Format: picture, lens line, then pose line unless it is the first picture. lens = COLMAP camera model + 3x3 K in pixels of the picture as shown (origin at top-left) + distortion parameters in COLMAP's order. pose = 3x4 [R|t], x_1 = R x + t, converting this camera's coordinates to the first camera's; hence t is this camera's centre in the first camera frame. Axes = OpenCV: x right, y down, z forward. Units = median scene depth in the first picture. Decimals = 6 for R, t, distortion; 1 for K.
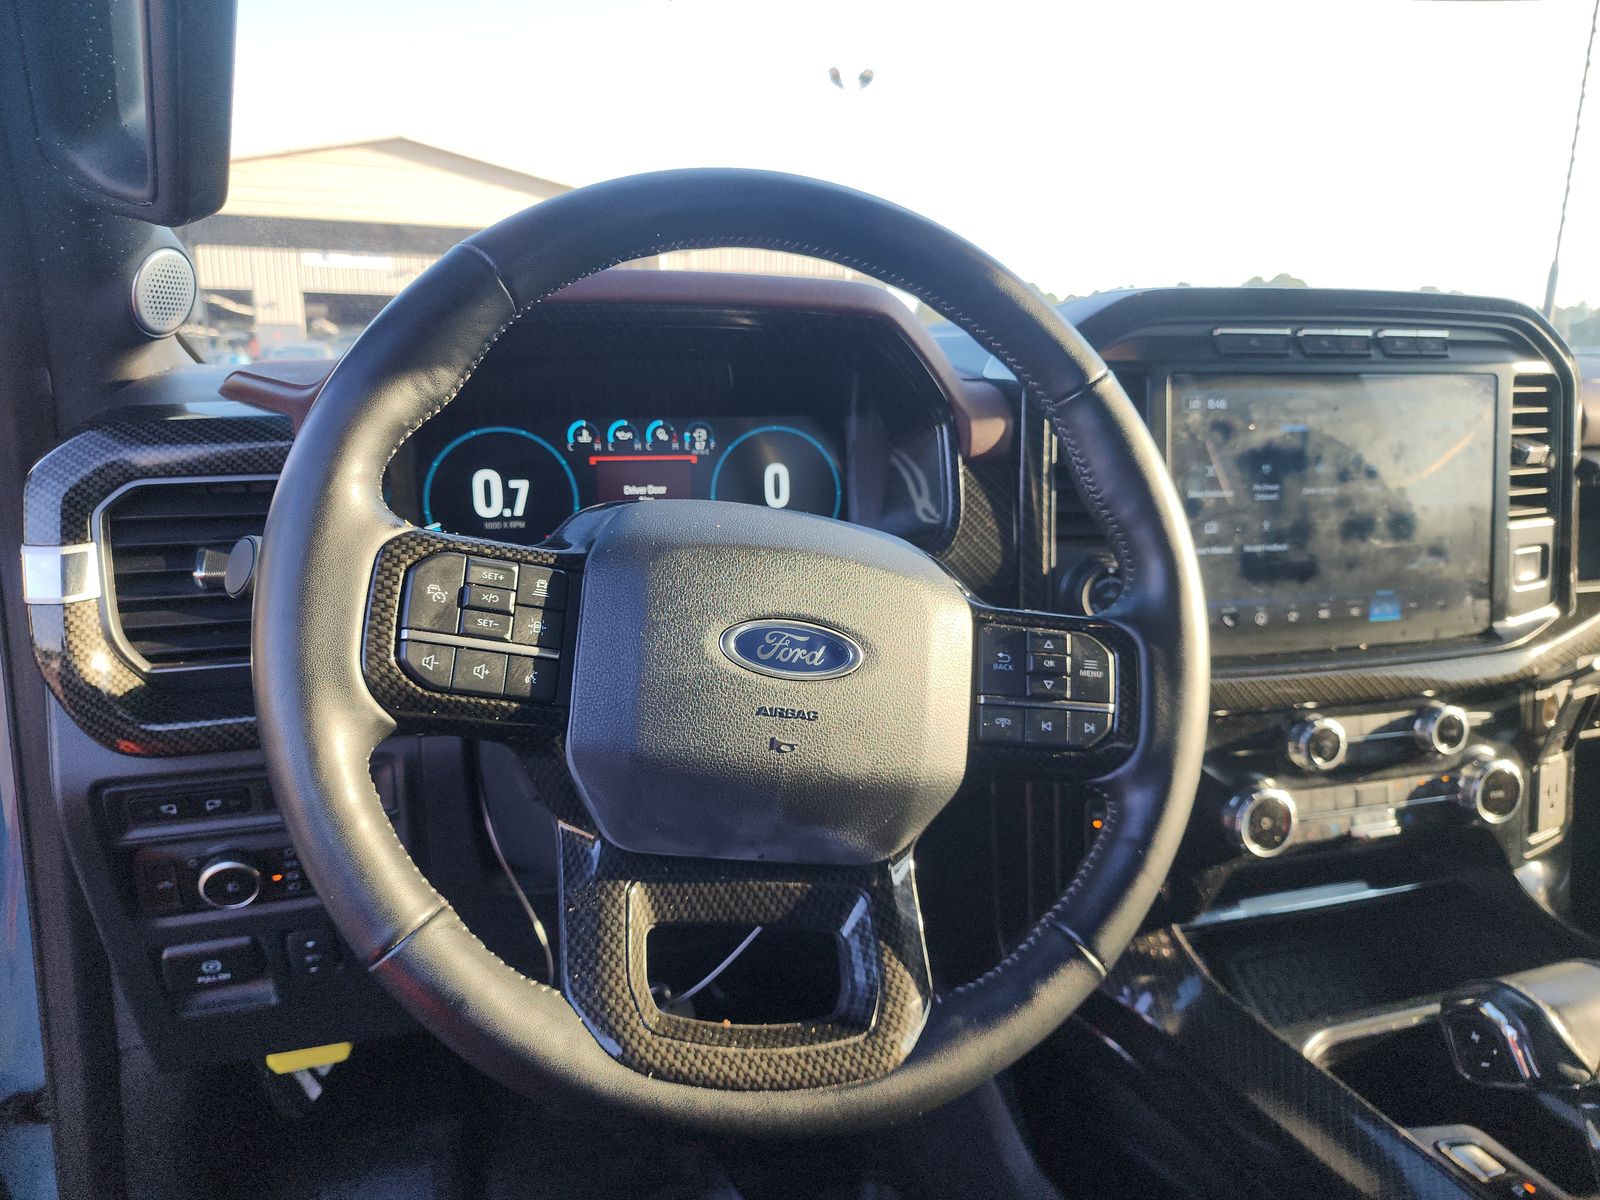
lens RADIAL K [[1081.9, 0, 735.3], [0, 1081.9, 618.0], [0, 0, 1]] dist [-0.007108, -0.023861]
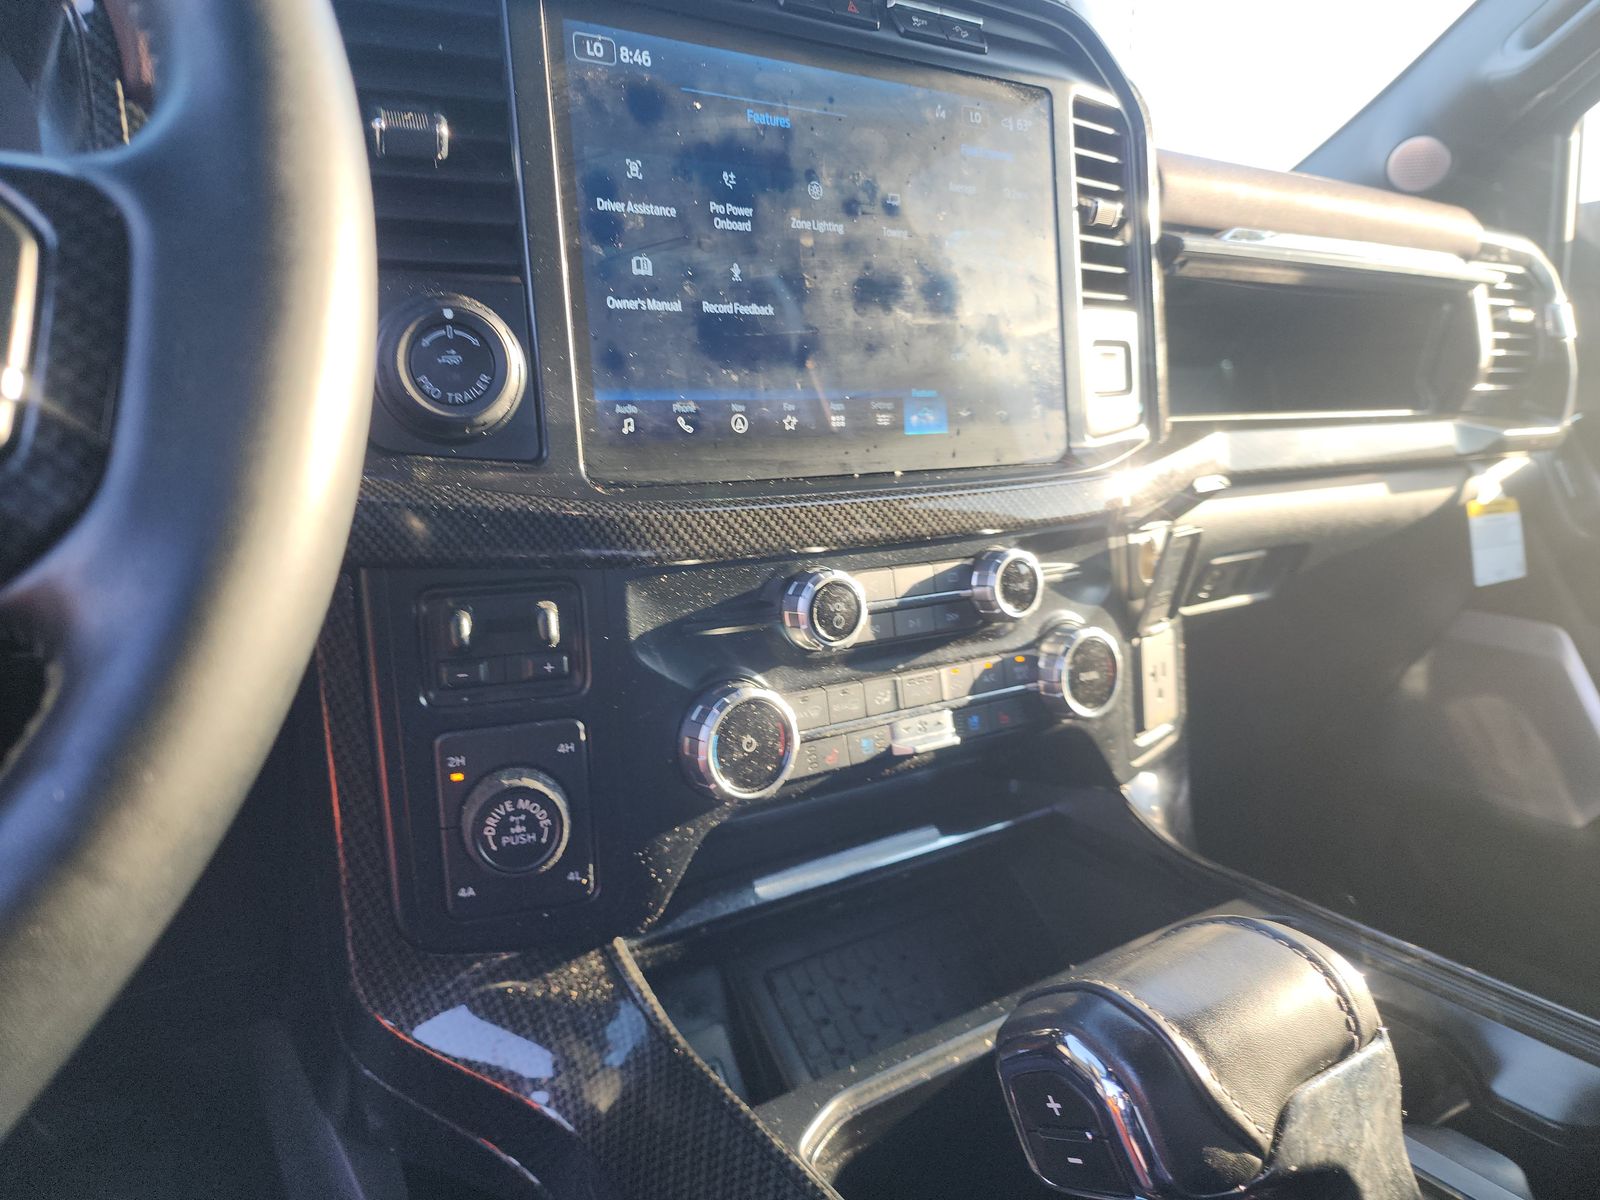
lens RADIAL K [[1081.9, 0, 800.7], [0, 1081.9, 591.2], [0, 0, 1]] dist [-0.007108, -0.023861]
pose [[0.943007, -0.050679, 0.328892, 0.310638], [0.061101, 0.997902, -0.021423, 0.114077], [-0.327116, 0.040298, 0.944125, 0.401238]]
